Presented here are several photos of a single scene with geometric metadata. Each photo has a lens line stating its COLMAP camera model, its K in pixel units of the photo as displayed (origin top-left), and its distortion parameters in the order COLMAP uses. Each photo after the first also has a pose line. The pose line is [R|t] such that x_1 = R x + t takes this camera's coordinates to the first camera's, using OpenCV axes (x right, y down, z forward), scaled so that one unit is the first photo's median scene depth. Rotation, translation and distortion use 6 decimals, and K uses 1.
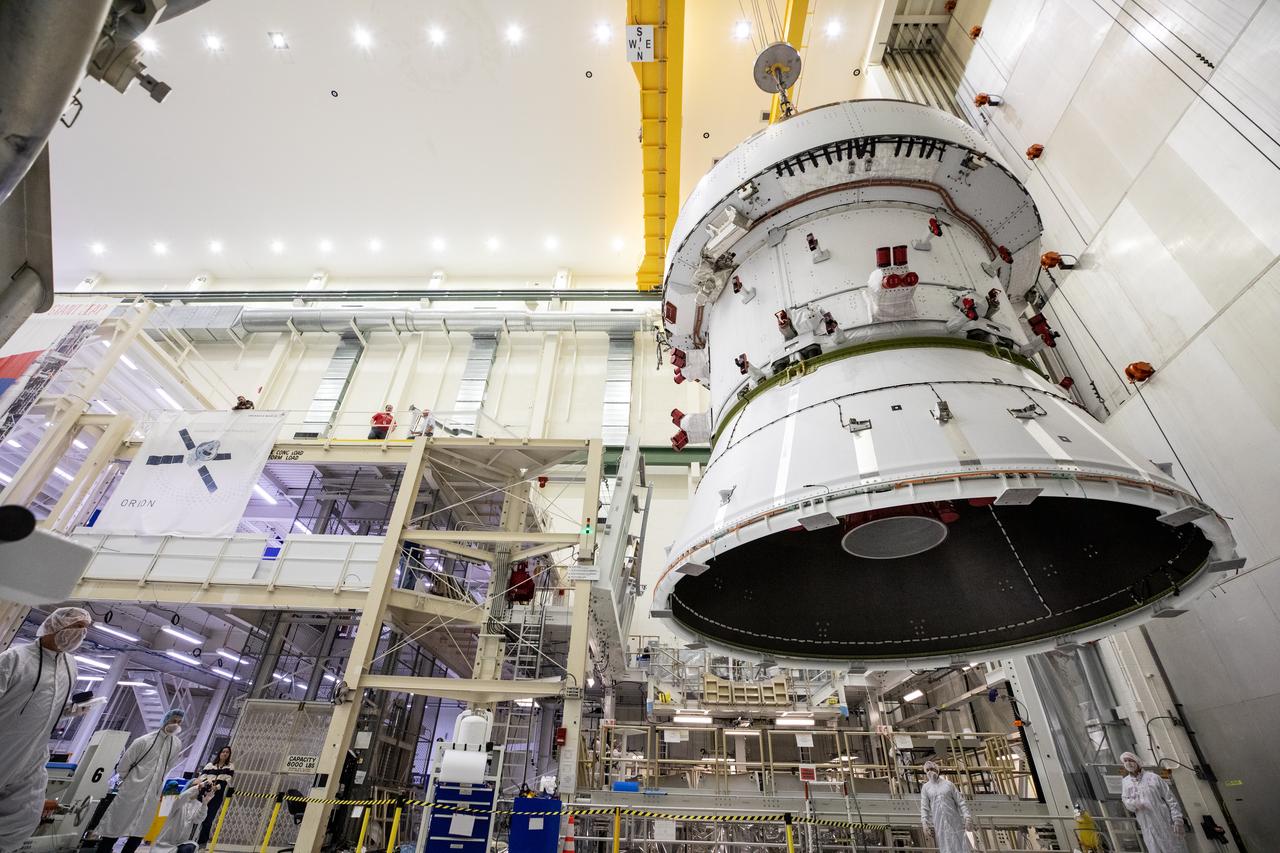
lens RADIAL K [[592.0, 0, 643.8], [0, 592.0, 423.9], [0, 0, 1]] dist [-0.028703, 0.008851]
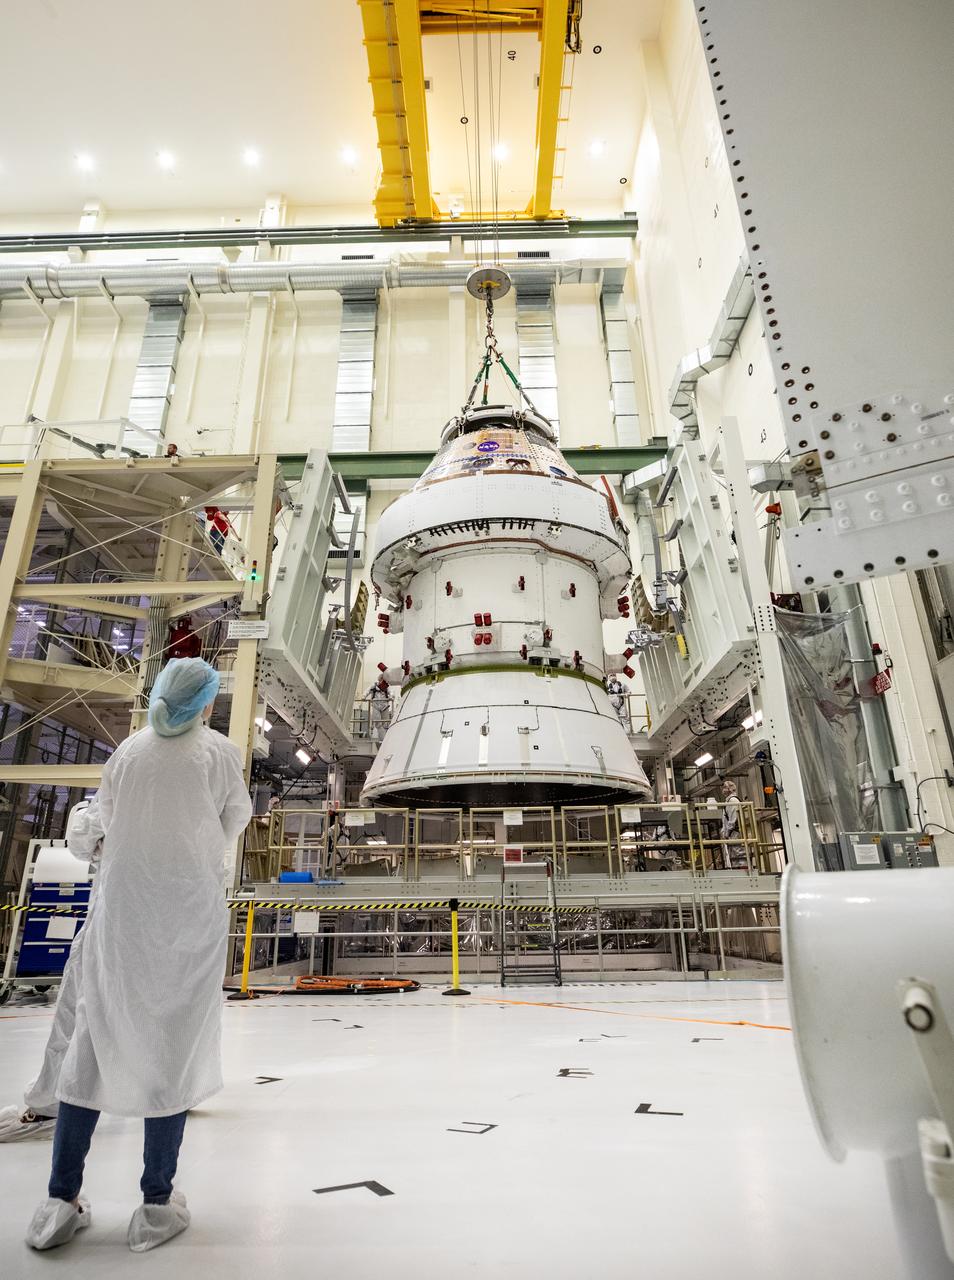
lens RADIAL K [[814.2, 0, 482.9], [0, 814.2, 566.7], [0, 0, 1]] dist [-0.014861, 0.003973]
pose [[0.999153, -0.035494, 0.020839, 0.227475], [0.030820, 0.980759, 0.192775, -0.036890], [-0.027280, -0.191969, 0.981022, -0.067234]]
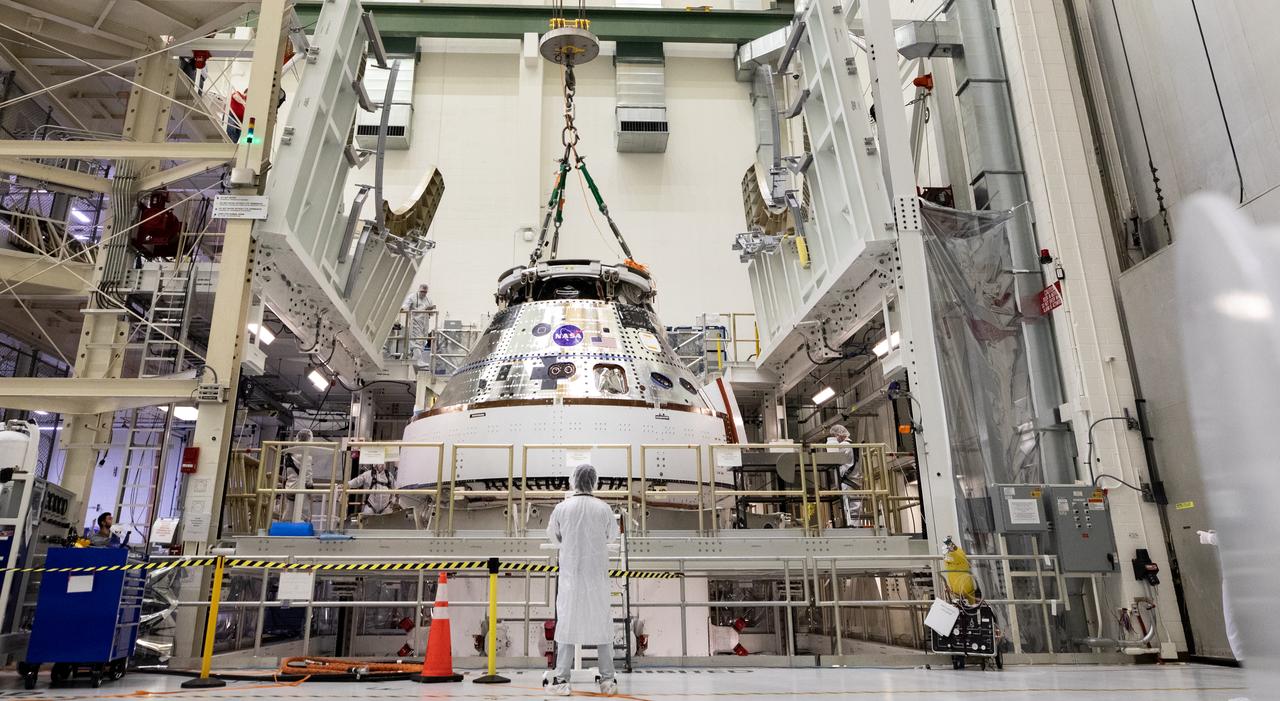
lens RADIAL K [[983.0, 0, 618.0], [0, 983.0, 199.6], [0, 0, 1]] dist [-0.001247, -0.003438]
pose [[0.997410, -0.003639, 0.071828, 0.248708], [-0.012394, 0.975083, 0.221495, 0.020896], [-0.070844, -0.221812, 0.972512, 0.004429]]
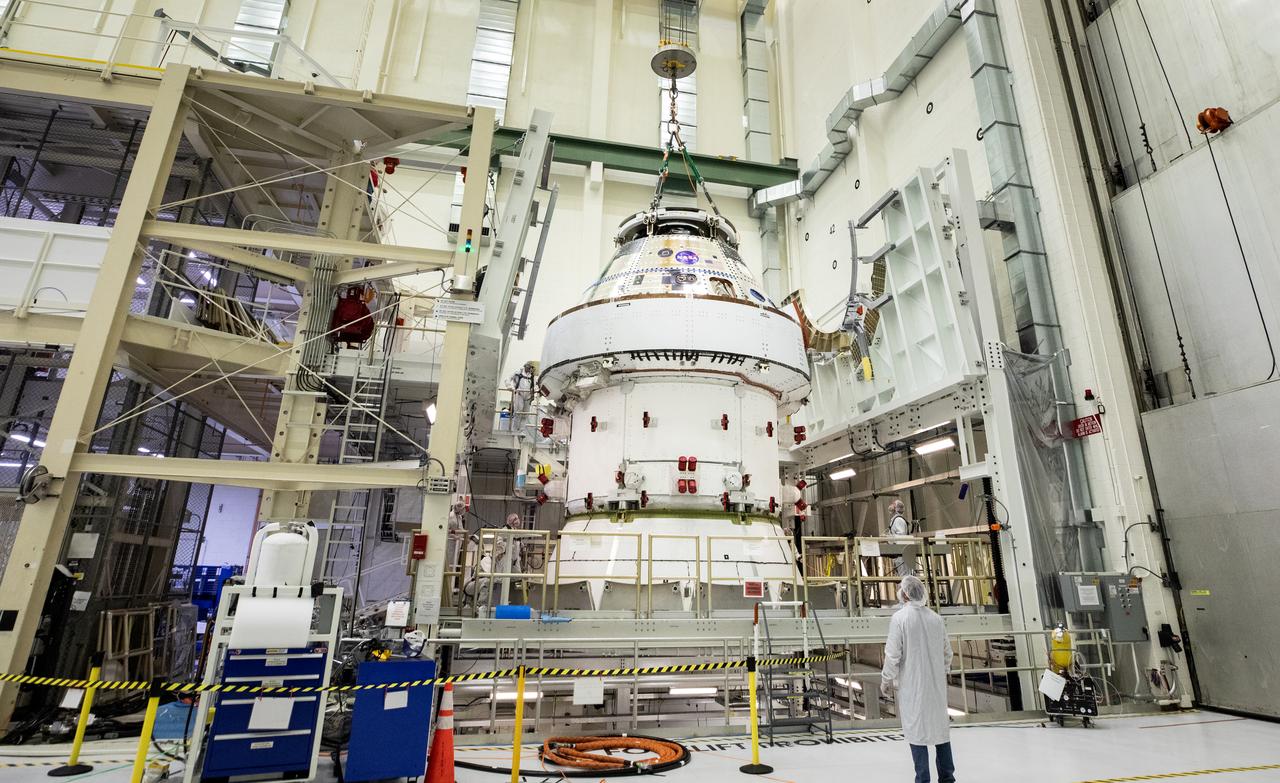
lens RADIAL K [[729.7, 0, 676.8], [0, 729.7, 295.0], [0, 0, 1]] dist [-0.028570, 0.006040]
pose [[0.963421, 0.075814, 0.257045, -0.093764], [-0.135338, 0.965495, 0.222491, 0.024012], [-0.231307, -0.249141, 0.940439, 0.219922]]
